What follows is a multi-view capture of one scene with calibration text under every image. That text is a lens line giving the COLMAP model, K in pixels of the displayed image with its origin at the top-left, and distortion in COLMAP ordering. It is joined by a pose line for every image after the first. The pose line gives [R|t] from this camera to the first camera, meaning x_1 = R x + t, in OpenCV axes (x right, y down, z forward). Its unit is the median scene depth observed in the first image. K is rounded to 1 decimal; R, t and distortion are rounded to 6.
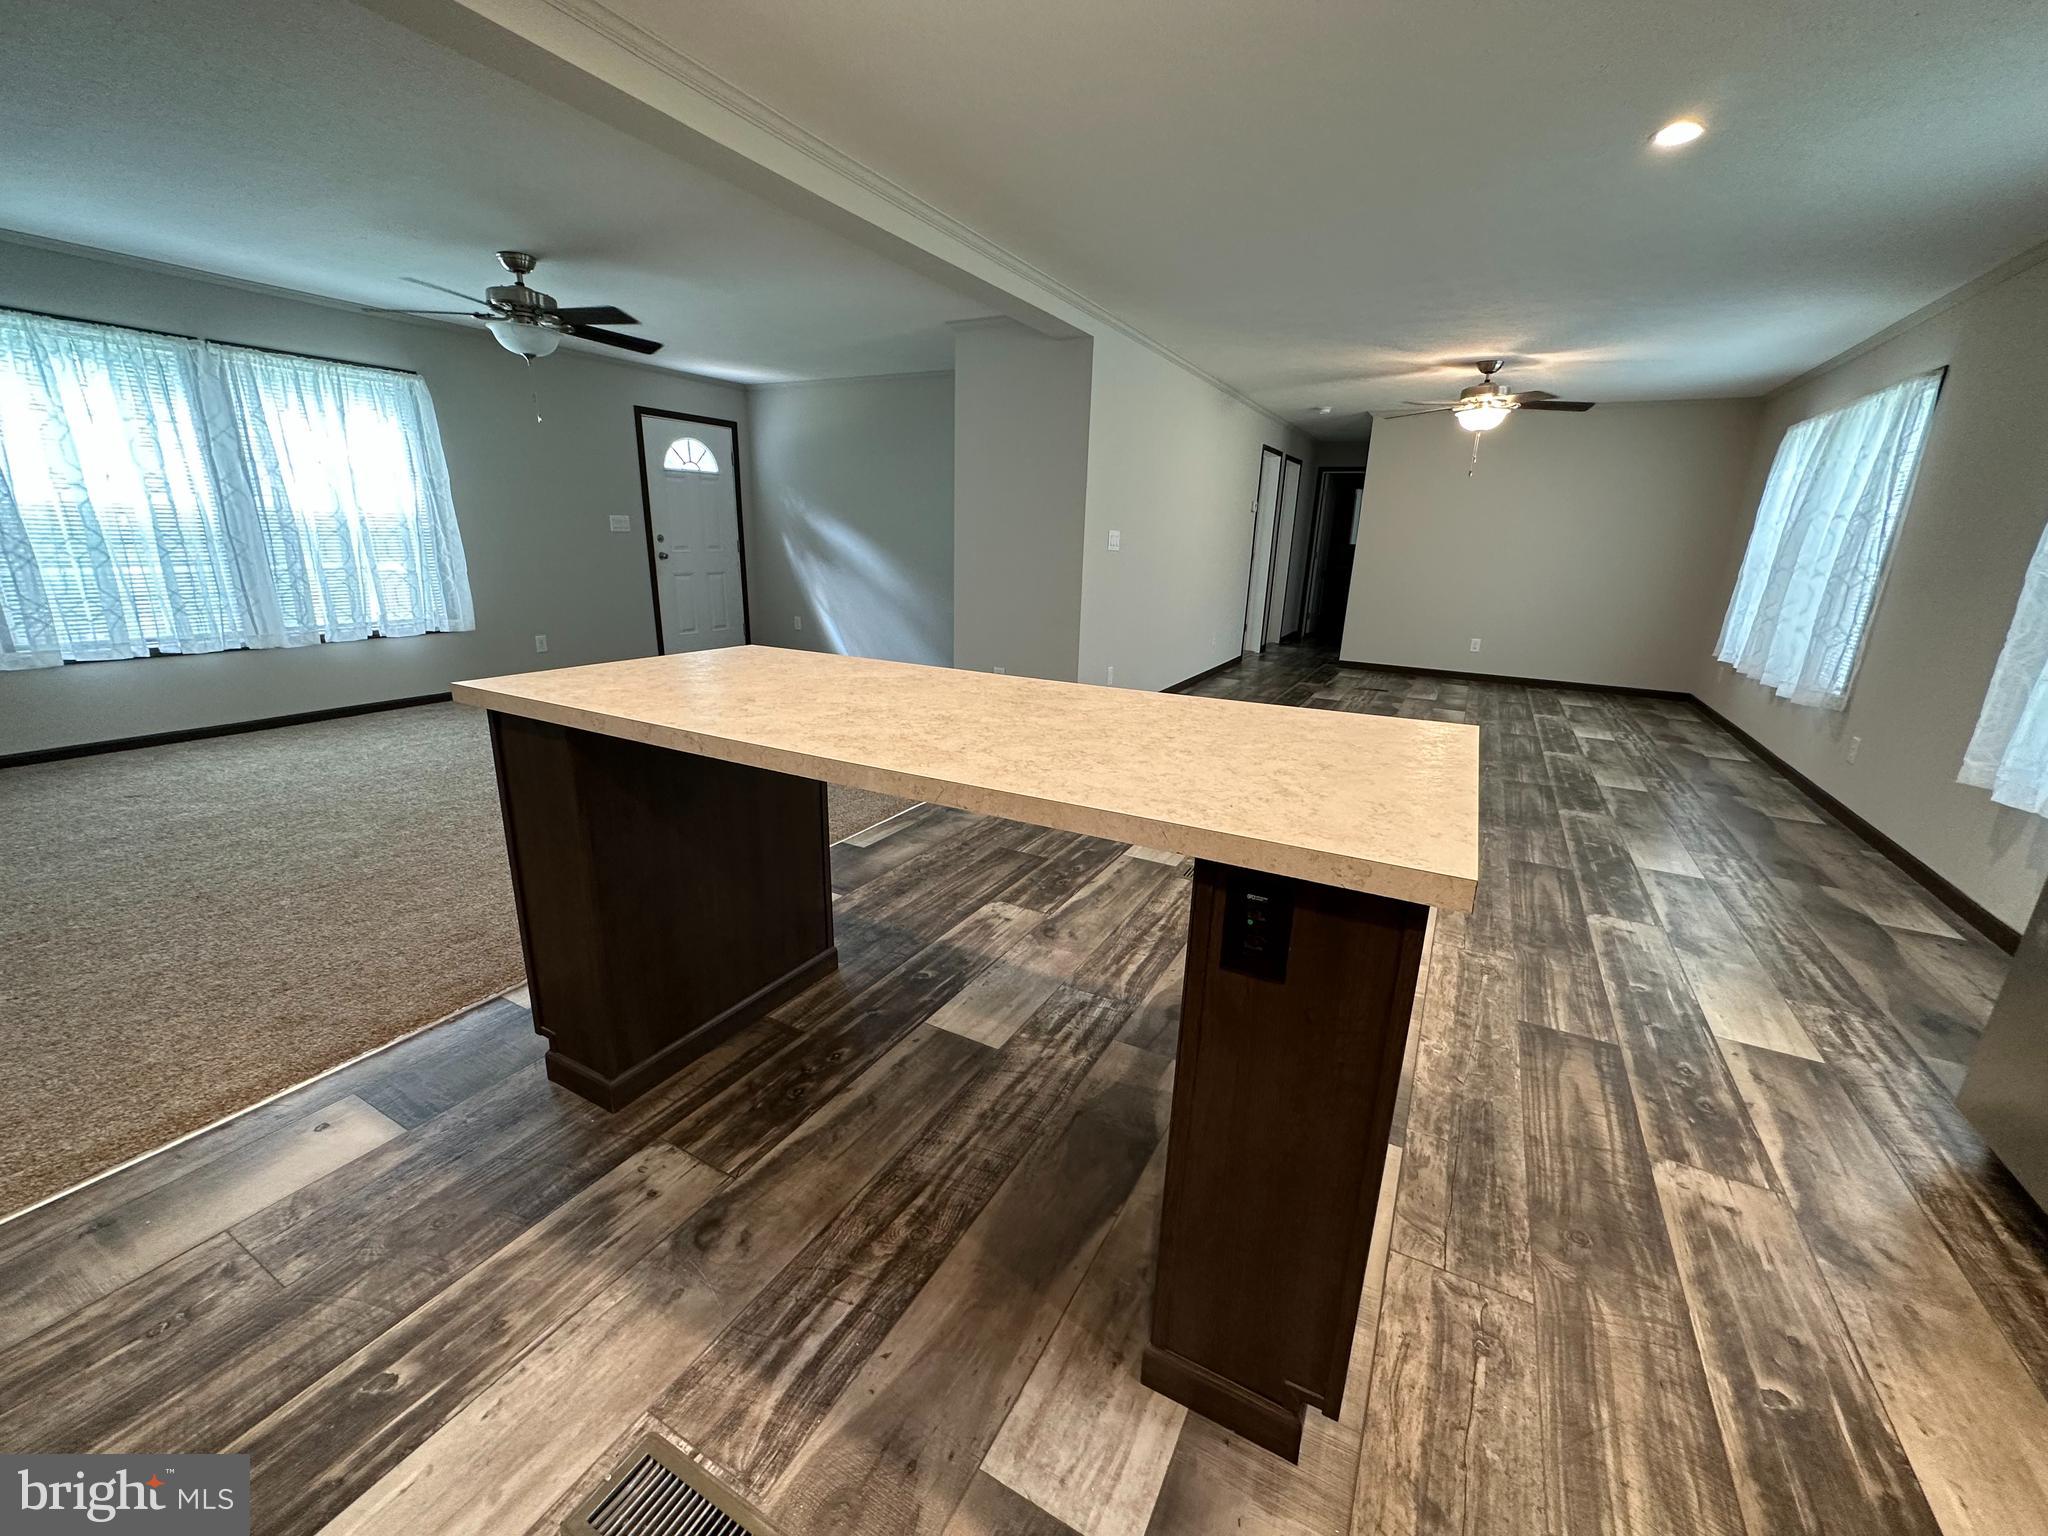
lens RADIAL K [[814.1, 0, 1022.4], [0, 814.1, 778.1], [0, 0, 1]] dist [0.001599, -0.000005]
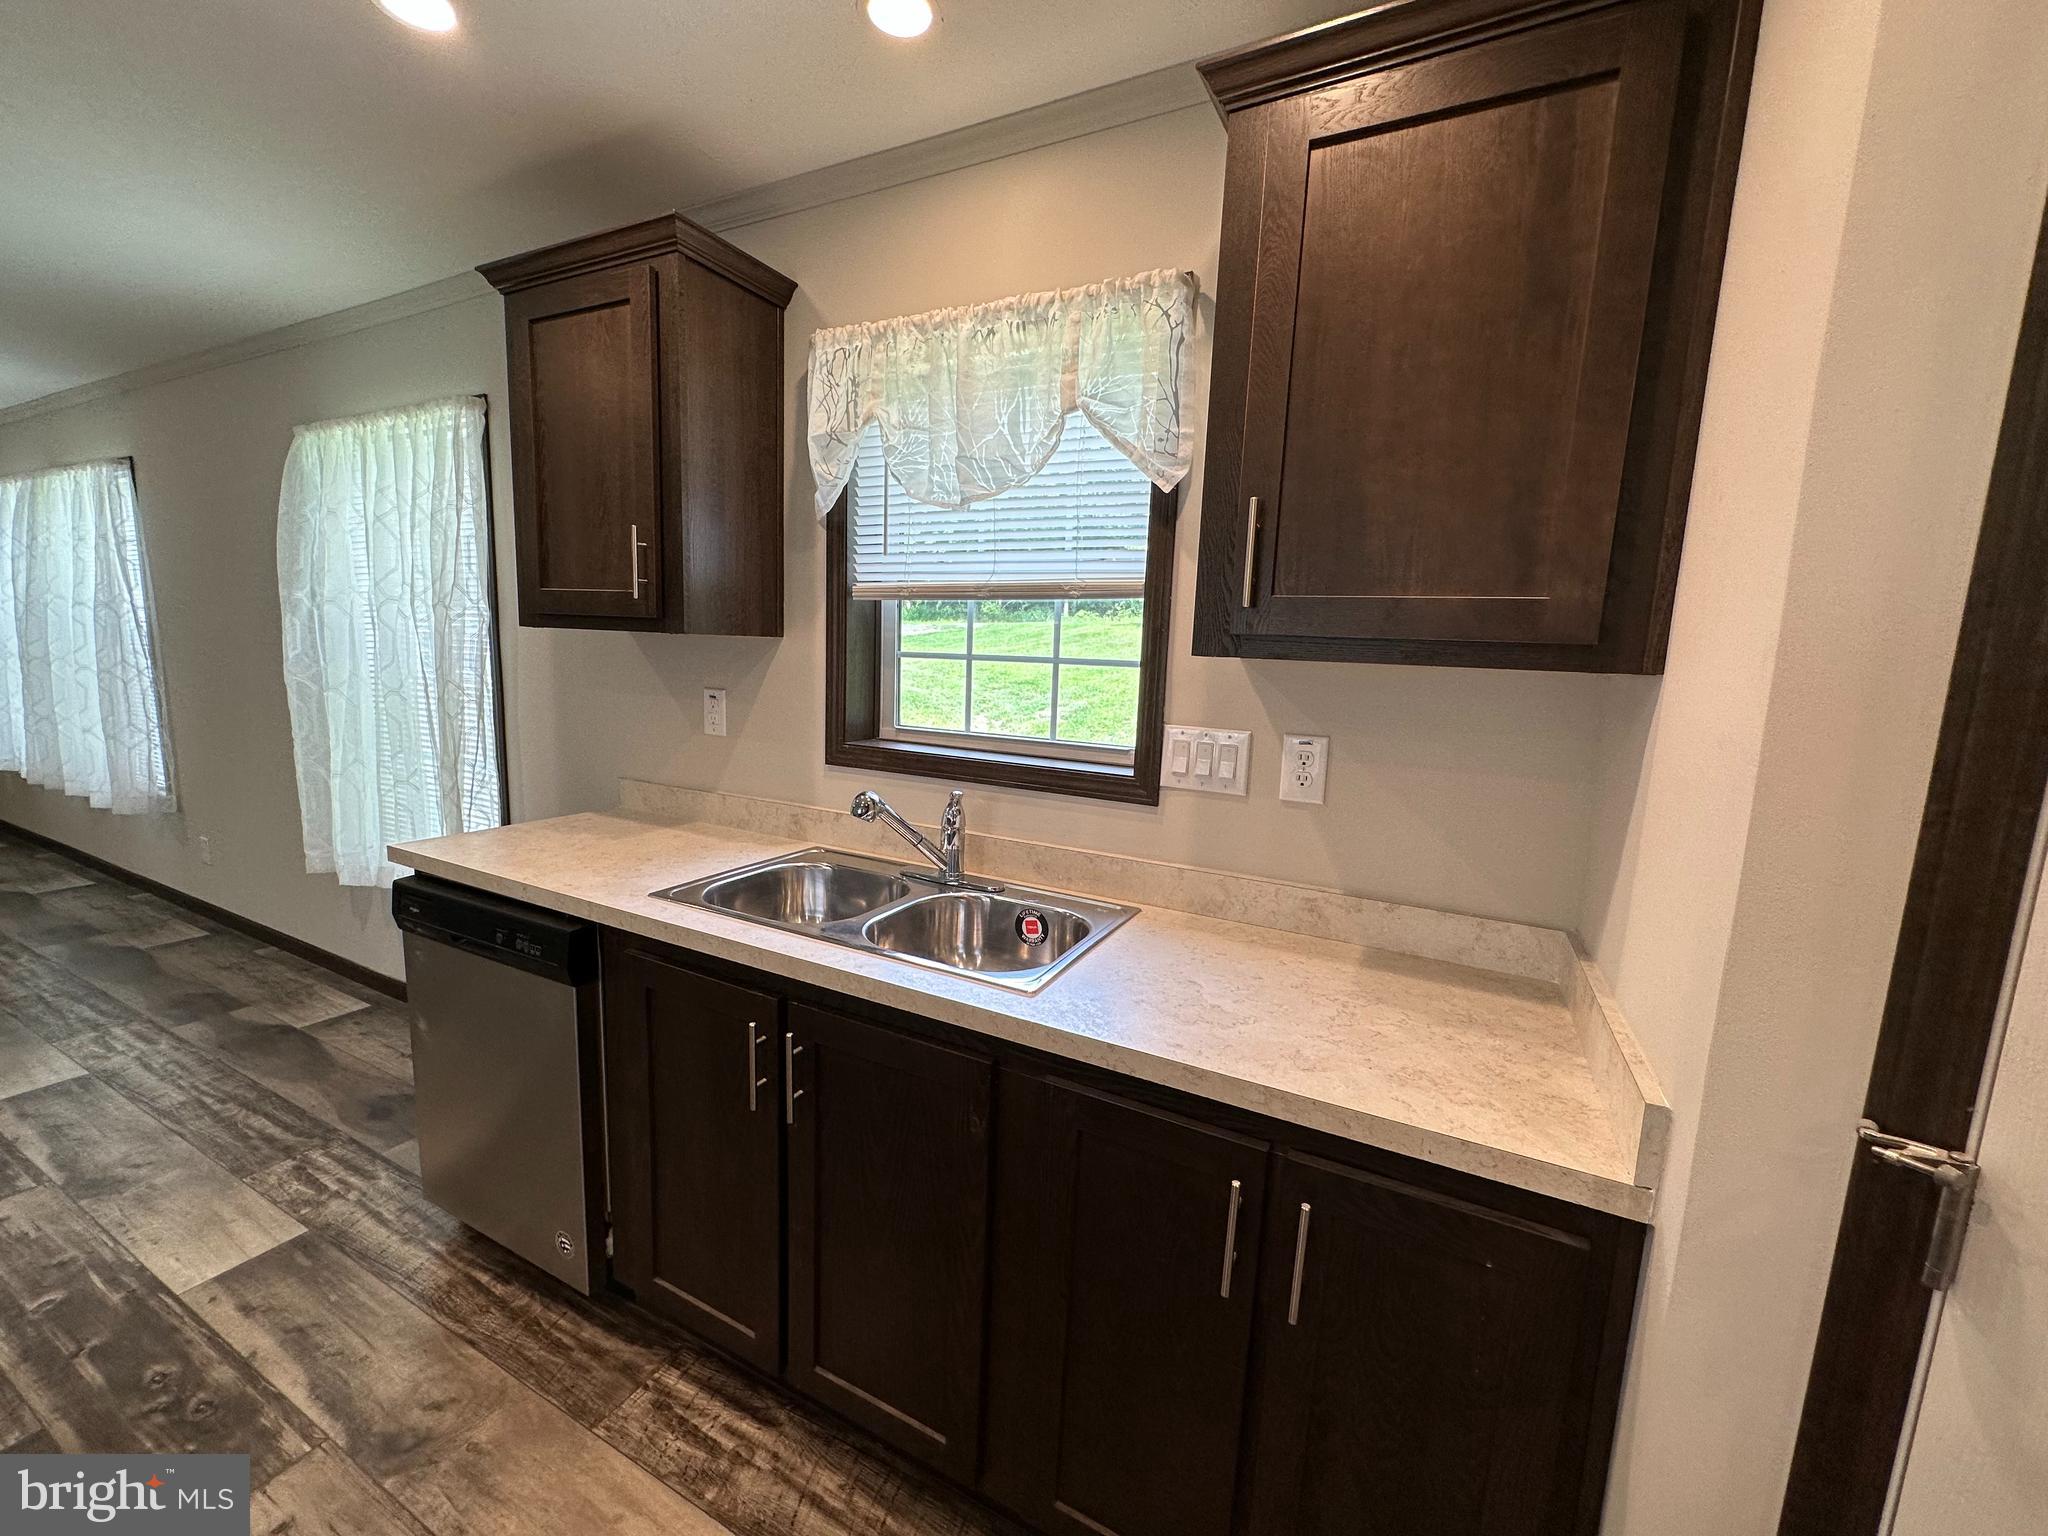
lens RADIAL K [[814.1, 0, 1015.3], [0, 814.1, 767.9], [0, 0, 1]] dist [0.001599, -0.000005]
pose [[-0.023551, -0.173696, 0.984518, 0.135862], [0.247402, 0.953147, 0.174079, -0.102435], [-0.968627, 0.247672, 0.020525, 0.070445]]
